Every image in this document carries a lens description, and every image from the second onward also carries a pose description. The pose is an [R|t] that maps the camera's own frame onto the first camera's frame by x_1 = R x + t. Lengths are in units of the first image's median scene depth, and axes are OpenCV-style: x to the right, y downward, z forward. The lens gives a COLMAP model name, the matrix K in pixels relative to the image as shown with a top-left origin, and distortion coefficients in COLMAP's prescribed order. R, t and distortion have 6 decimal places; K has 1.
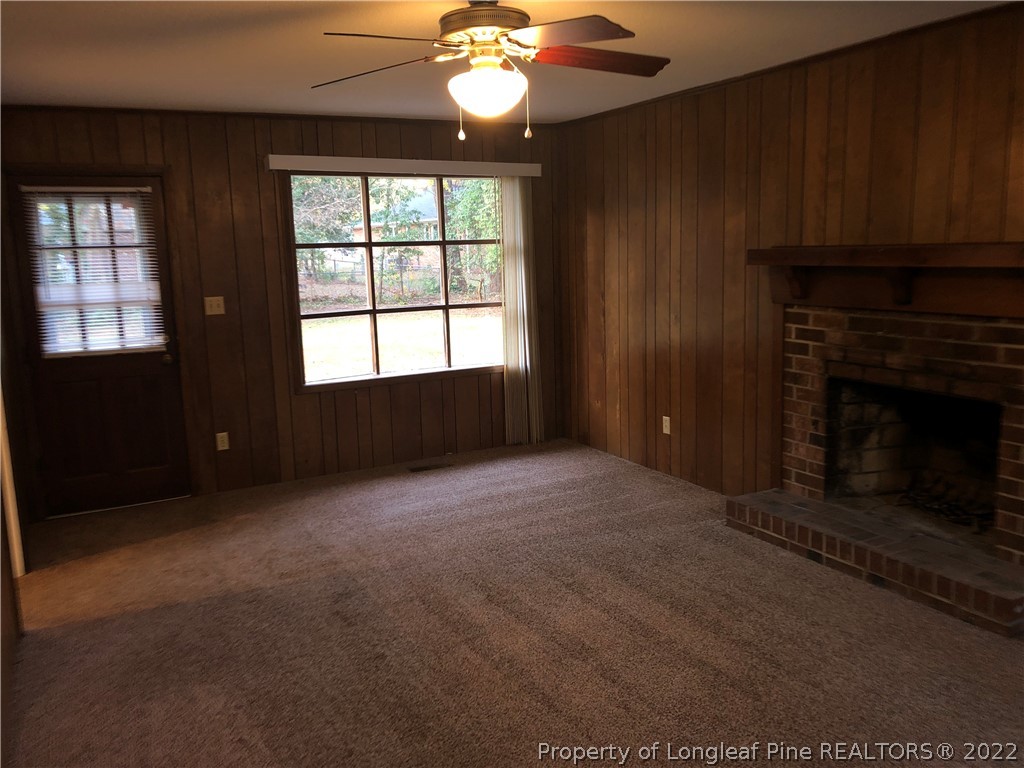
lens RADIAL K [[842.9, 0, 511.2], [0, 842.9, 386.0], [0, 0, 1]] dist [0.077443, 0.008343]
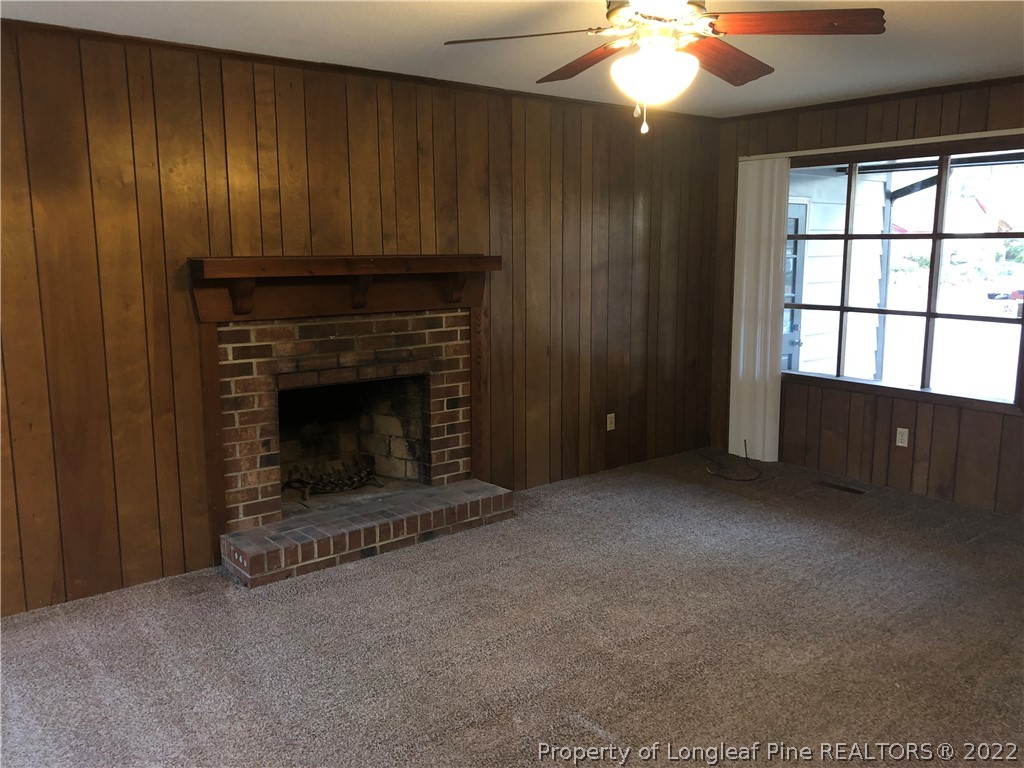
lens RADIAL K [[842.9, 0, 509.9], [0, 842.9, 379.2], [0, 0, 1]] dist [0.077443, 0.008343]
pose [[-0.169733, -0.128112, 0.977128, -0.626251], [0.178131, 0.971194, 0.158276, -0.132057], [-0.969258, 0.200921, -0.142023, 0.892958]]
